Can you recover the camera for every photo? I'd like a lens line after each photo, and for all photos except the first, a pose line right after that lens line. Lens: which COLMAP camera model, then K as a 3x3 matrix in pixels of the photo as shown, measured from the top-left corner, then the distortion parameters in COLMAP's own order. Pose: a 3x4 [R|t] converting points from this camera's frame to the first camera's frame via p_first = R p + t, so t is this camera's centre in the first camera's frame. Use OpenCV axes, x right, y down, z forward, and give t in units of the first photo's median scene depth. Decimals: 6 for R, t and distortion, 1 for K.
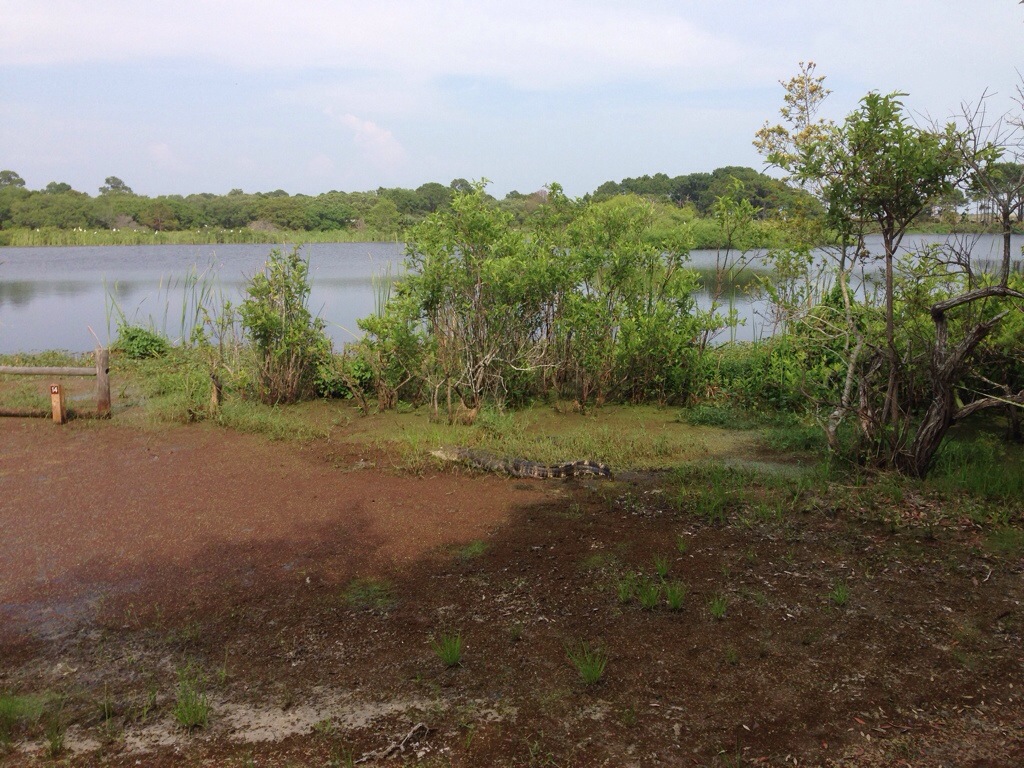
lens RADIAL K [[961.1, 0, 512.0], [0, 961.1, 384.0], [0, 0, 1]] dist [0.176564, -0.297796]
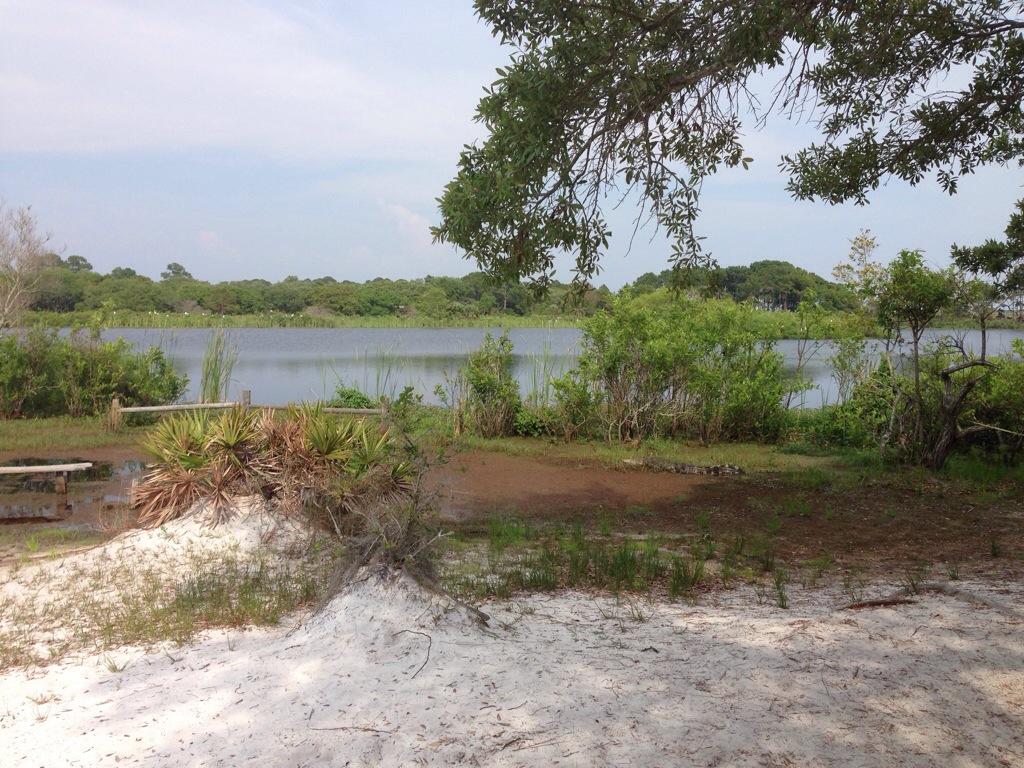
lens RADIAL K [[977.9, 0, 509.2], [0, 977.9, 388.1], [0, 0, 1]] dist [0.181289, -0.266164]
pose [[0.999377, 0.017496, -0.030651, -0.195803], [-0.020045, 0.996185, -0.084934, 0.081579], [0.029048, 0.085496, 0.995915, -0.545053]]
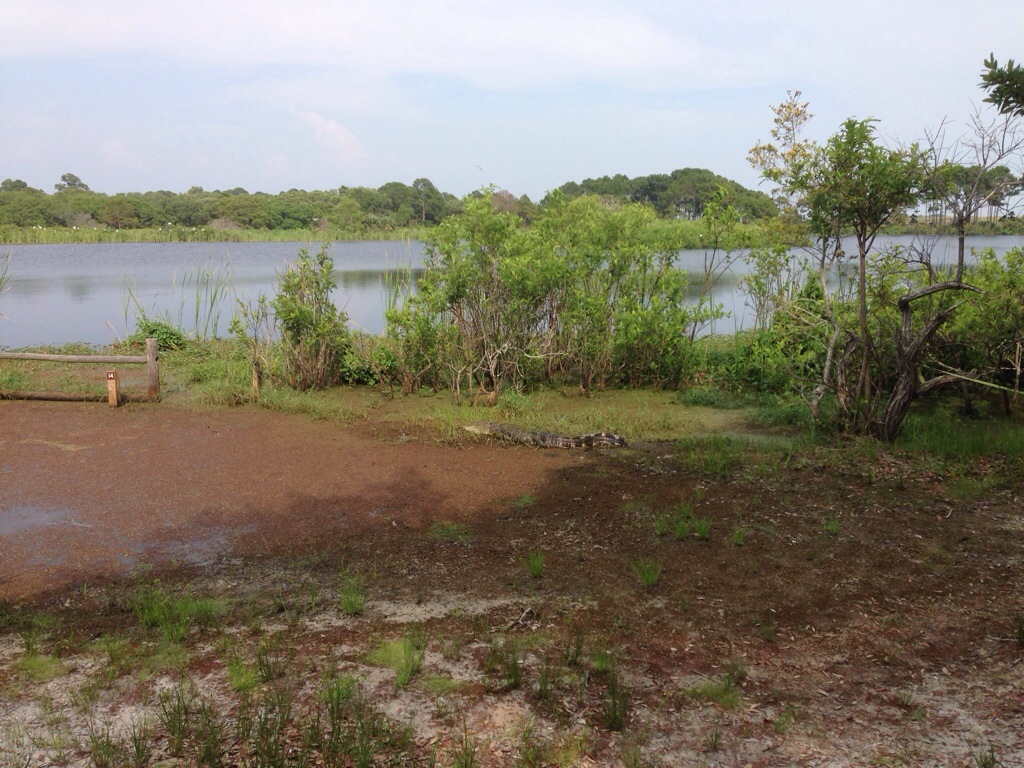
lens RADIAL K [[961.1, 0, 512.0], [0, 961.1, 384.0], [0, 0, 1]] dist [0.176564, -0.297796]
pose [[0.999065, -0.003335, 0.043102, -0.067052], [0.003305, 0.999994, 0.000780, 0.016320], [-0.043104, -0.000636, 0.999070, -0.120187]]
